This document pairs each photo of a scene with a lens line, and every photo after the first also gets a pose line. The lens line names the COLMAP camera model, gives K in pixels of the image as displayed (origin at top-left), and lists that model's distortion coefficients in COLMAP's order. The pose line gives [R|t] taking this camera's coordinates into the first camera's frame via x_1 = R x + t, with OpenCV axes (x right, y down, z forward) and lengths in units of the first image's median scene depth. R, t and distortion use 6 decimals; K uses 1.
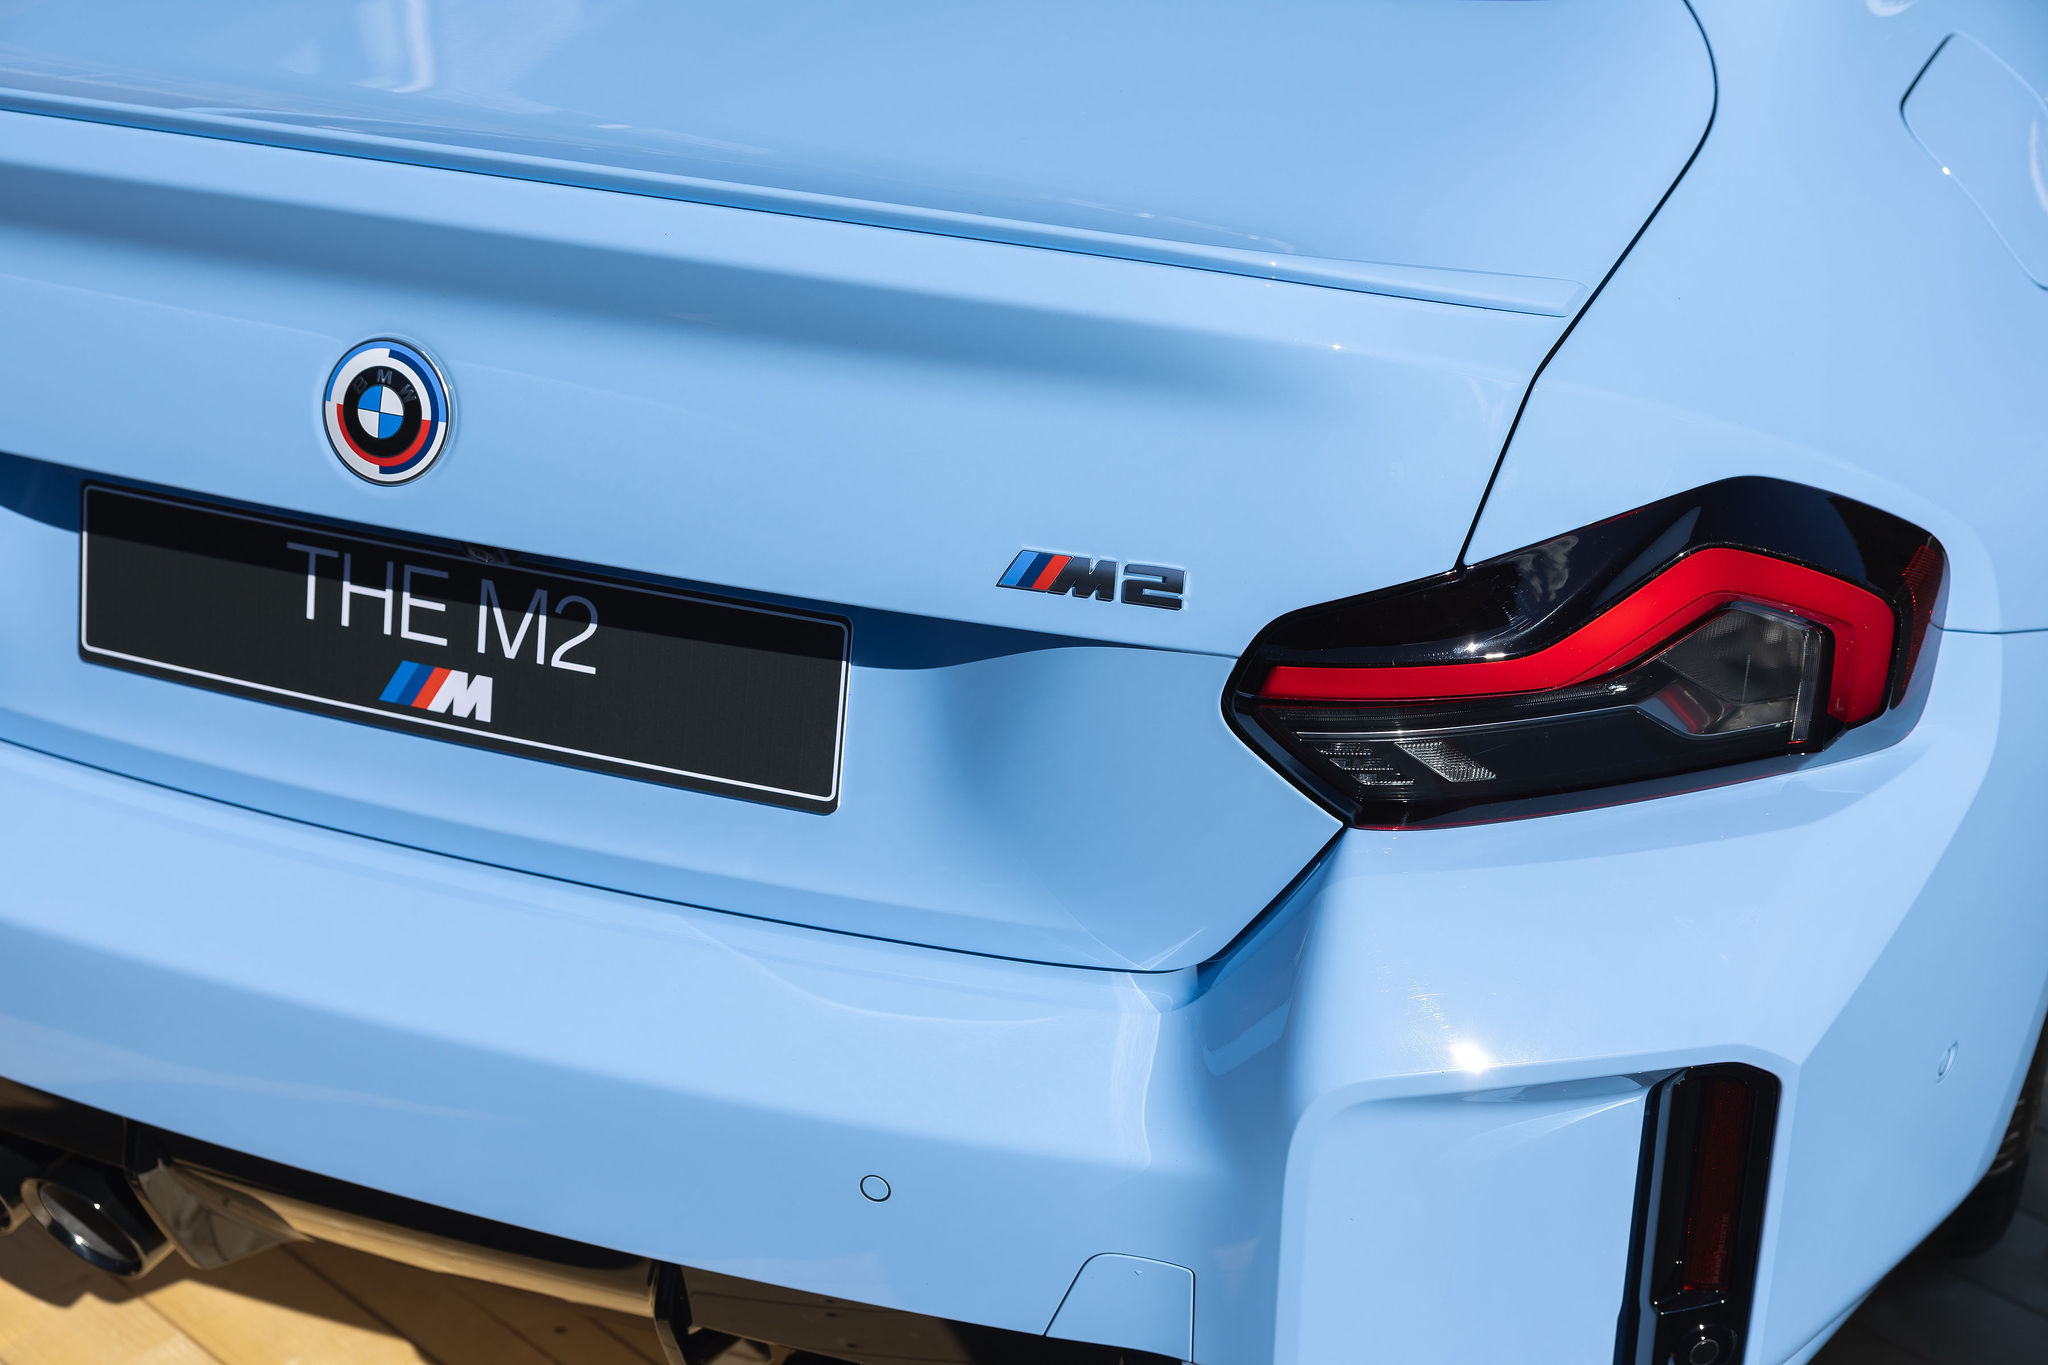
lens RADIAL K [[2795.5, 0, 1024.0], [0, 2795.5, 682.5], [0, 0, 1]] dist [0.014921, 0.028630]
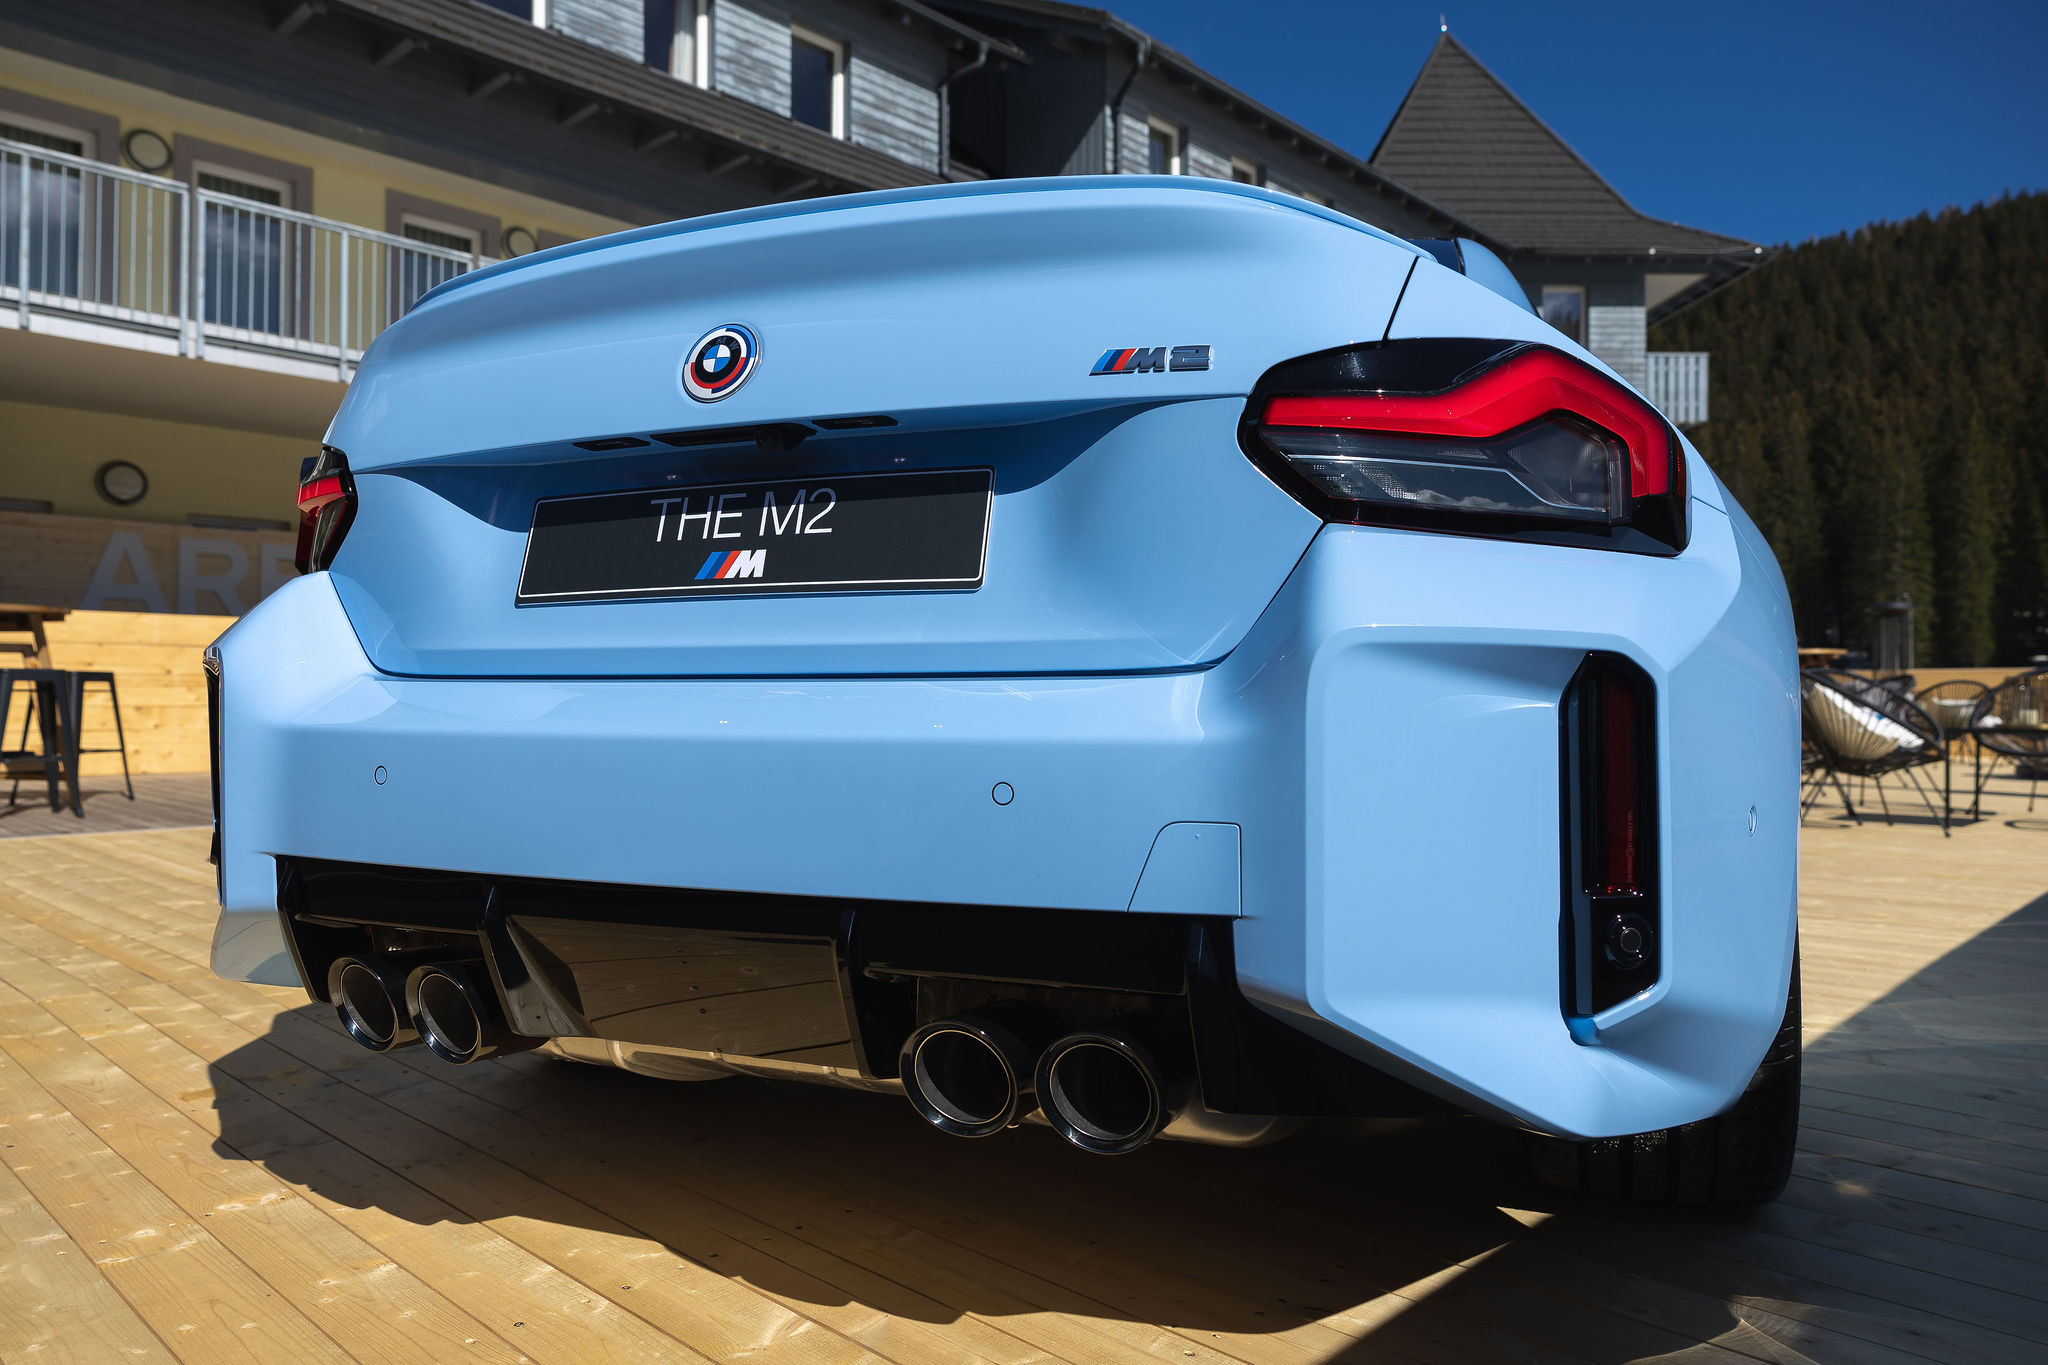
lens RADIAL K [[1360.7, 0, 1024.0], [0, 1360.7, 682.5], [0, 0, 1]] dist [0.003348, -0.000536]
pose [[0.999463, -0.002988, -0.032644, -0.019832], [-0.013561, 0.868934, -0.494741, 0.447519], [0.029844, 0.494918, 0.868427, 0.377415]]
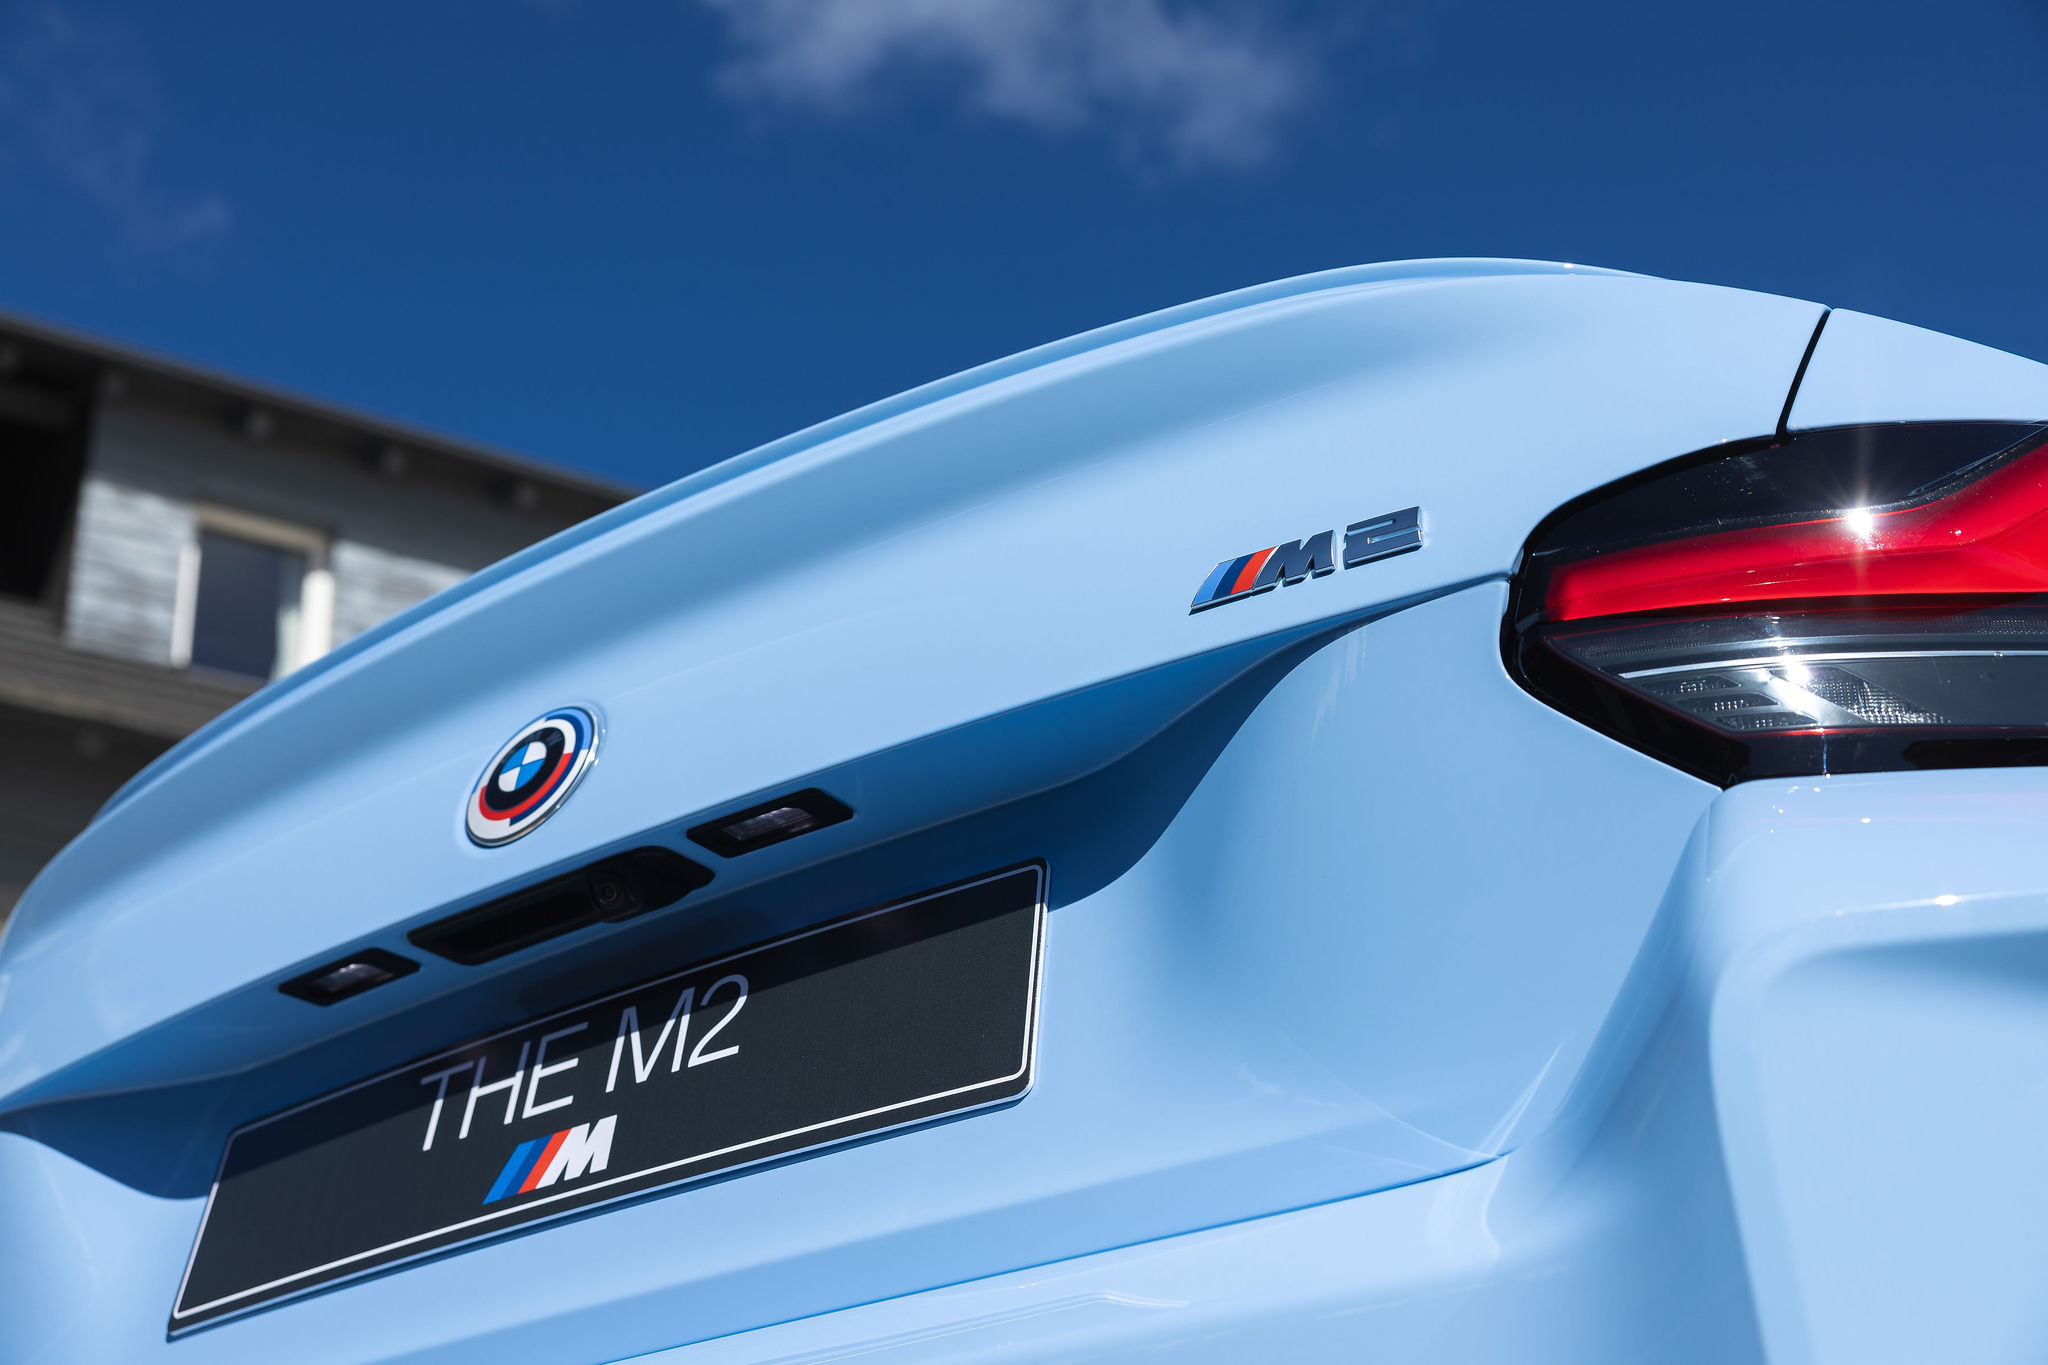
lens RADIAL K [[2457.9, 0, 1024.0], [0, 2457.9, 682.5], [0, 0, 1]] dist [0.000172, 0.004445]
pose [[0.969917, -0.171135, -0.173132, 0.054208], [-0.047257, 0.565305, -0.823527, 0.483630], [0.238807, 0.806934, 0.540211, 0.575865]]
